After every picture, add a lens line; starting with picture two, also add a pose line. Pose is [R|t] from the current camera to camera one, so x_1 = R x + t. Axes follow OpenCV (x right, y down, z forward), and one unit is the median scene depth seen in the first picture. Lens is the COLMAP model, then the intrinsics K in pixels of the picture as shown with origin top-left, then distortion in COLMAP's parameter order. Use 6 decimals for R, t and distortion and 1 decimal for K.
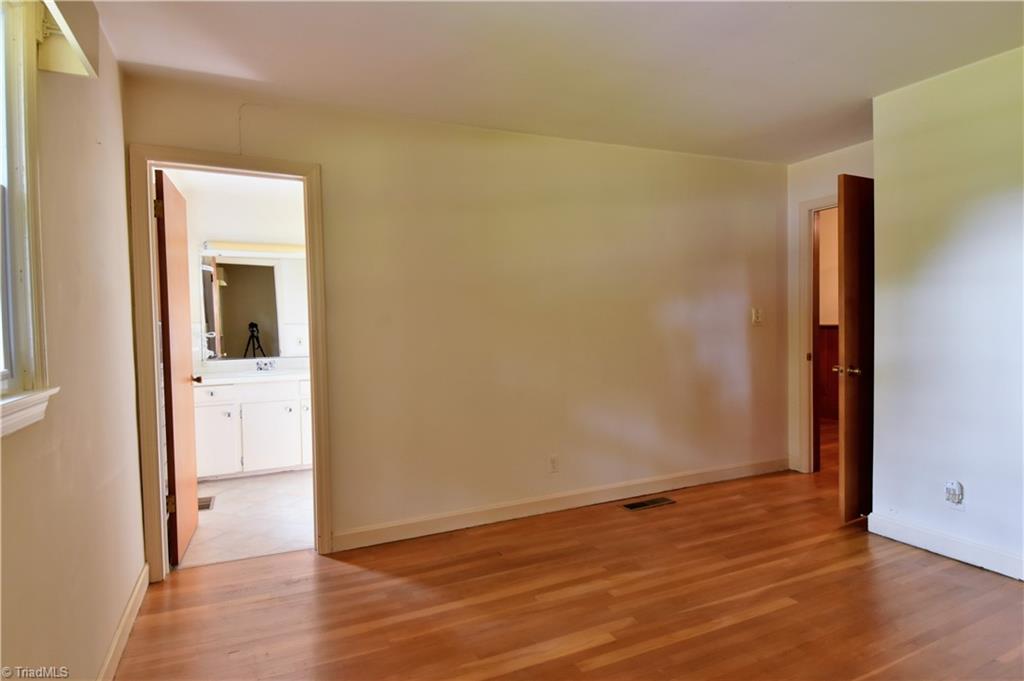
lens RADIAL K [[543.3, 0, 514.3], [0, 543.3, 336.7], [0, 0, 1]] dist [0.044646, -0.049873]
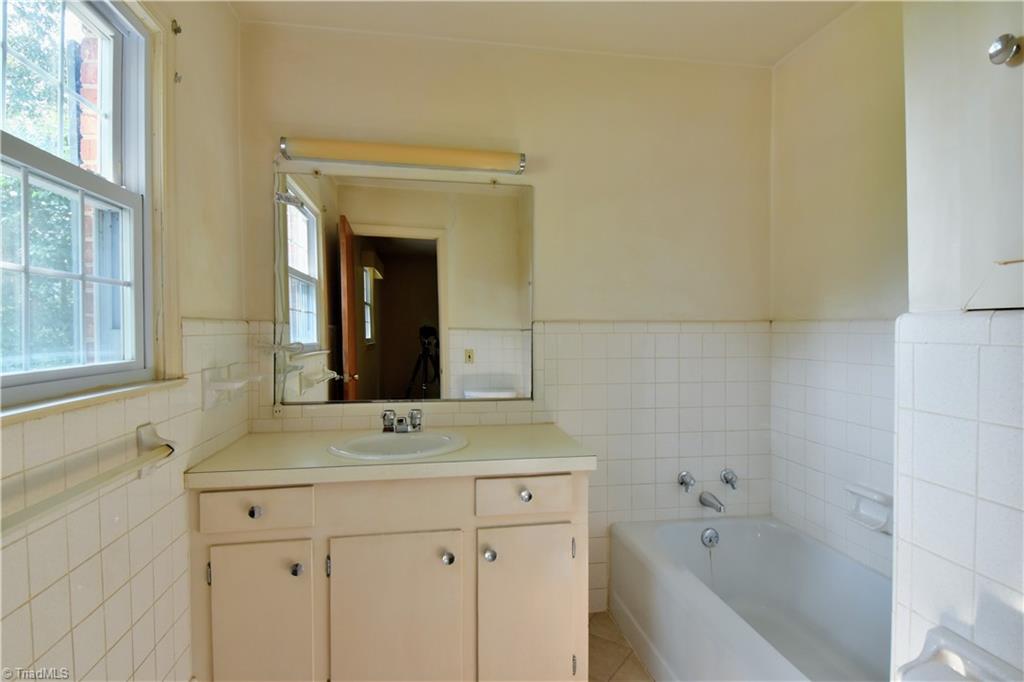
lens RADIAL K [[543.3, 0, 514.3], [0, 543.3, 337.2], [0, 0, 1]] dist [0.044646, -0.049873]
pose [[0.959372, 0.020966, -0.281364, -0.249617], [-0.026299, 0.999539, -0.015193, -0.009670], [0.280916, 0.021975, 0.959481, 0.610101]]
